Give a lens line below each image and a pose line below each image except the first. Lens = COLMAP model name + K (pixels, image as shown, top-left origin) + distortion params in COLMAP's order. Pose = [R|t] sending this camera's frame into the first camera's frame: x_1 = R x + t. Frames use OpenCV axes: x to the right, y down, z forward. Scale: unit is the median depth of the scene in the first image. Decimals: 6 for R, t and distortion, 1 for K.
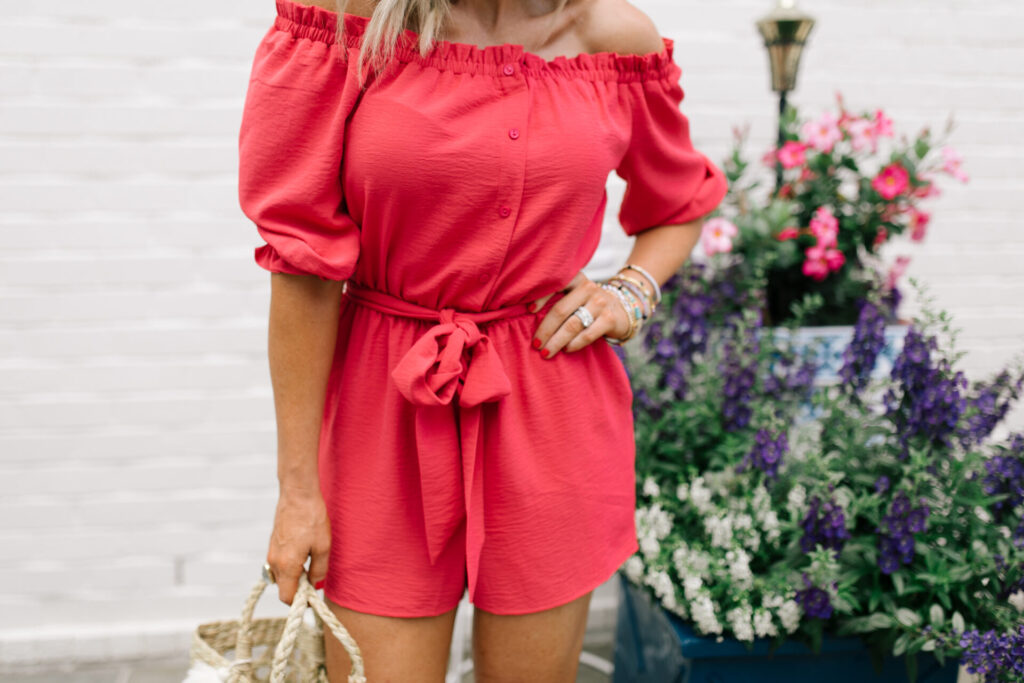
lens RADIAL K [[1002.7, 0, 512.0], [0, 1002.7, 341.5], [0, 0, 1]] dist [-0.012780, -0.006375]
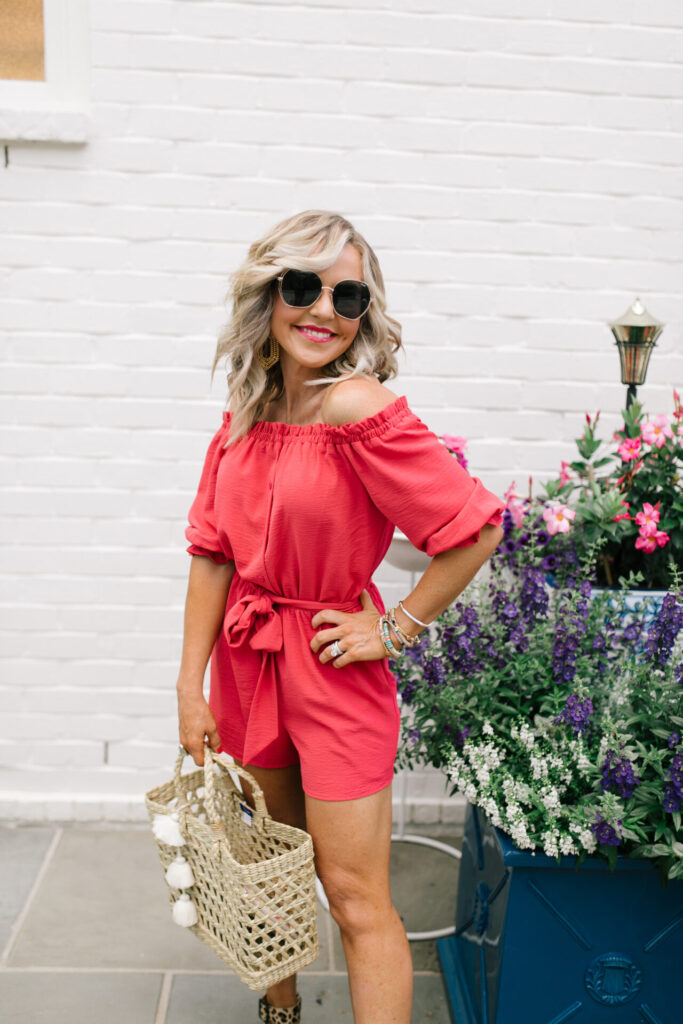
lens RADIAL K [[1002.7, 0, 341.5], [0, 1002.7, 512.0], [0, 0, 1]] dist [-0.012780, -0.006375]
pose [[0.995853, 0.050576, -0.075620, 0.038762], [-0.049744, 0.998679, 0.012844, -0.135345], [0.076170, -0.009029, 0.997054, -0.270192]]
